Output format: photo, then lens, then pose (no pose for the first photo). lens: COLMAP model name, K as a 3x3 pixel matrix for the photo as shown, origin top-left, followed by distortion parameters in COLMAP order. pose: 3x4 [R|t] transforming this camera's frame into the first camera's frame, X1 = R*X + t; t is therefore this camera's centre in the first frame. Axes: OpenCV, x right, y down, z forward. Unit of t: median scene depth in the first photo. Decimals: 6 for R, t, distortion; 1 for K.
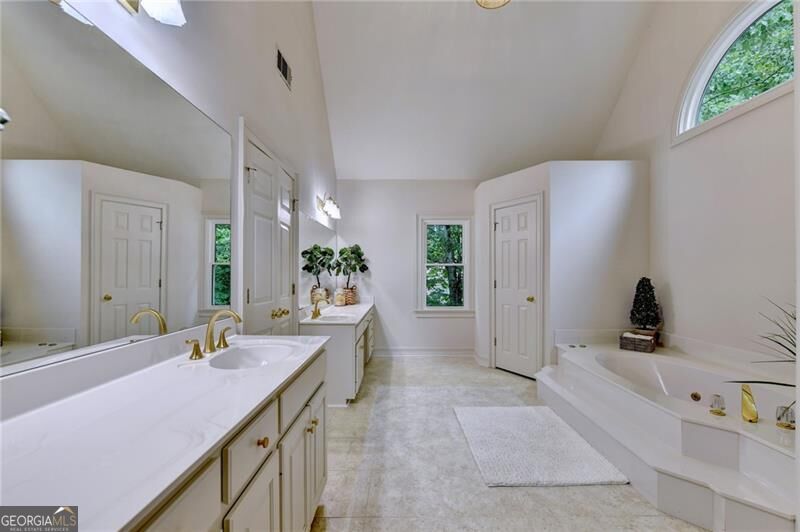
lens RADIAL K [[332.5, 0, 408.2], [0, 332.5, 269.3], [0, 0, 1]] dist [-0.001349, -0.000250]
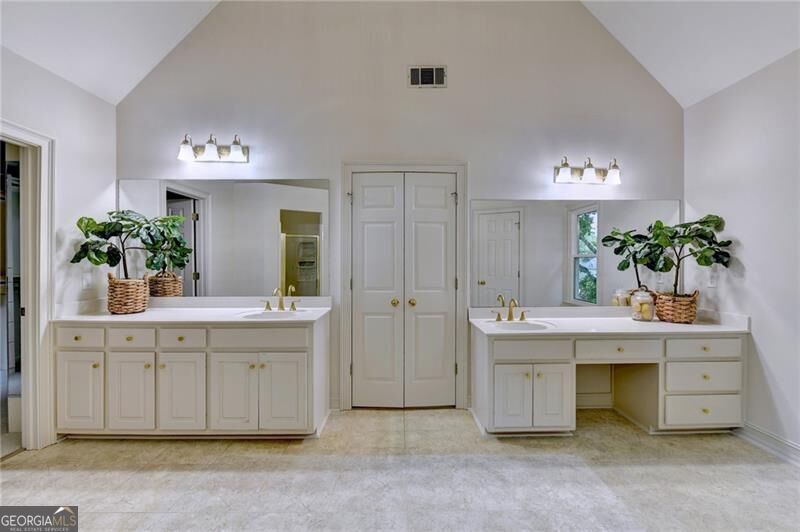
lens RADIAL K [[330.4, 0, 400.7], [0, 330.4, 262.9], [0, 0, 1]] dist [-0.002354, -0.000356]
pose [[-0.001091, -0.001419, -0.999998, 0.465297], [0.011073, 0.999938, -0.001431, -0.001887], [0.999938, -0.011075, -0.001075, 0.617798]]
